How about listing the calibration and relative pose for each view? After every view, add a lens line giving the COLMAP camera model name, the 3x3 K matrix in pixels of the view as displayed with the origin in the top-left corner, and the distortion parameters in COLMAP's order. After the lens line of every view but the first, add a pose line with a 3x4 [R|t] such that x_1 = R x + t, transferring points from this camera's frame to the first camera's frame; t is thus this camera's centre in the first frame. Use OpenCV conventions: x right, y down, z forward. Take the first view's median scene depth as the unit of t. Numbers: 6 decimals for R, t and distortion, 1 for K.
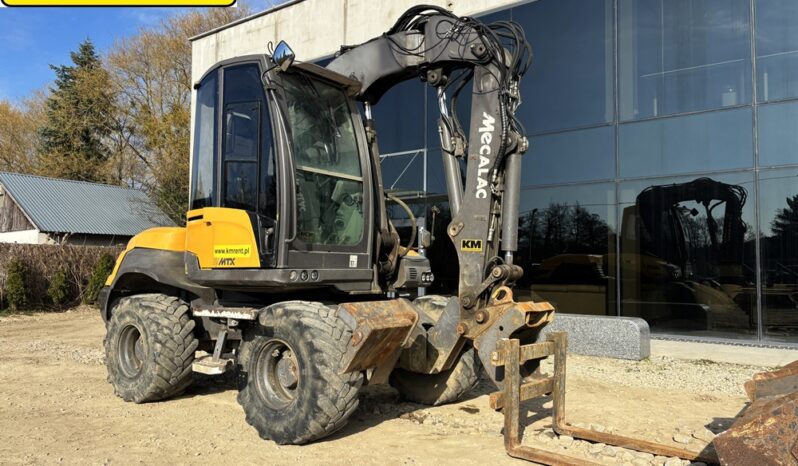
lens RADIAL K [[598.8, 0, 405.3], [0, 598.8, 241.3], [0, 0, 1]] dist [0.019863, -0.004614]
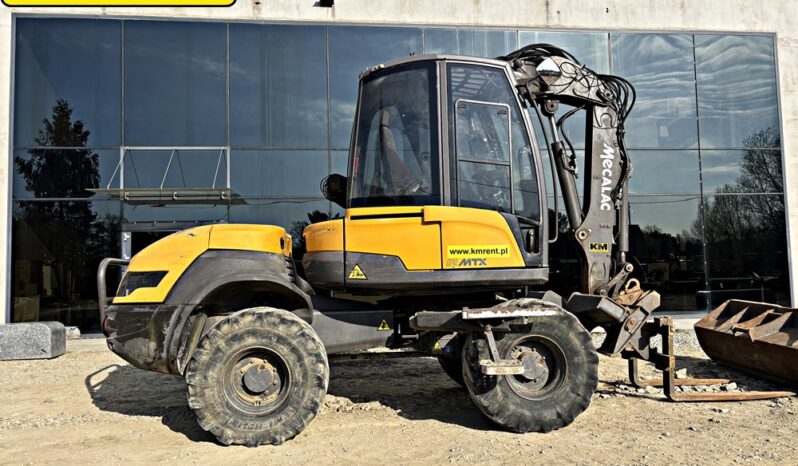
lens RADIAL K [[600.7, 0, 403.1], [0, 600.7, 232.7], [0, 0, 1]] dist [0.034060, -0.008259]
pose [[0.729240, 0.024296, 0.683826, -1.049452], [-0.001249, 0.999415, -0.034177, 0.019733], [-0.684257, 0.024070, 0.728844, 0.359820]]
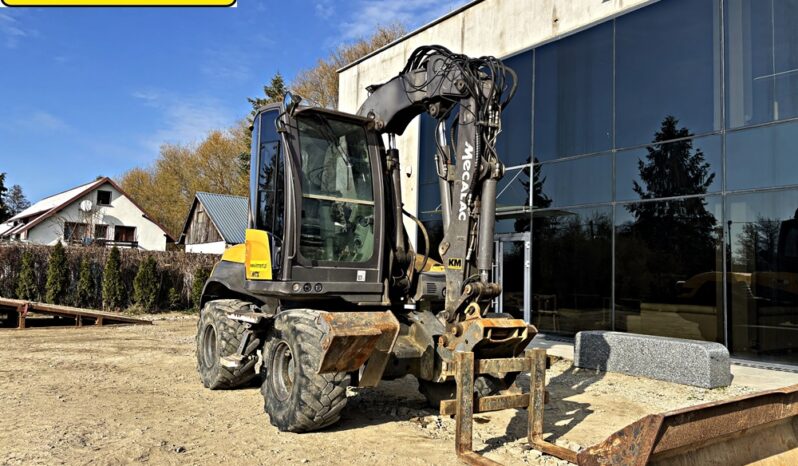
lens RADIAL K [[602.3, 0, 408.0], [0, 602.3, 229.4], [0, 0, 1]] dist [0.029555, -0.003081]
pose [[0.955121, -0.001991, -0.296208, 0.352832], [-0.009016, 0.999319, -0.035789, -0.015483], [0.296078, 0.036853, 0.954453, -0.068821]]
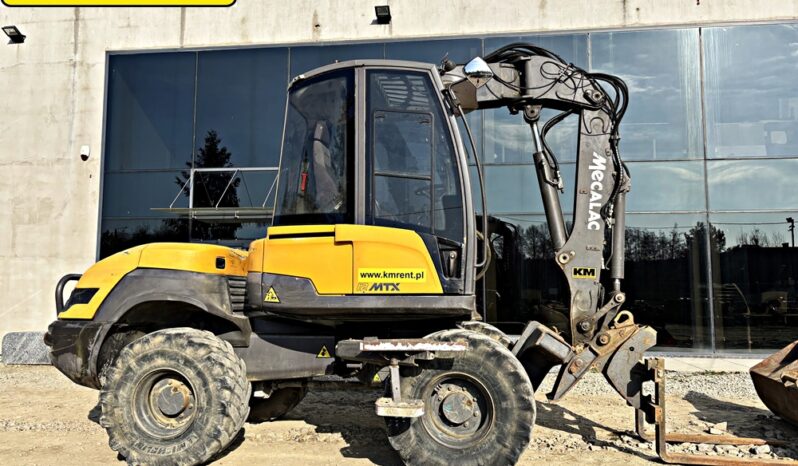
lens RADIAL K [[606.2, 0, 399.0], [0, 606.2, 233.0], [0, 0, 1]] dist [0.022112, -0.008052]
pose [[0.871060, 0.047944, 0.488831, -0.715284], [-0.020463, 0.997903, -0.061410, 0.008965], [-0.490750, 0.043489, 0.870214, 0.210214]]
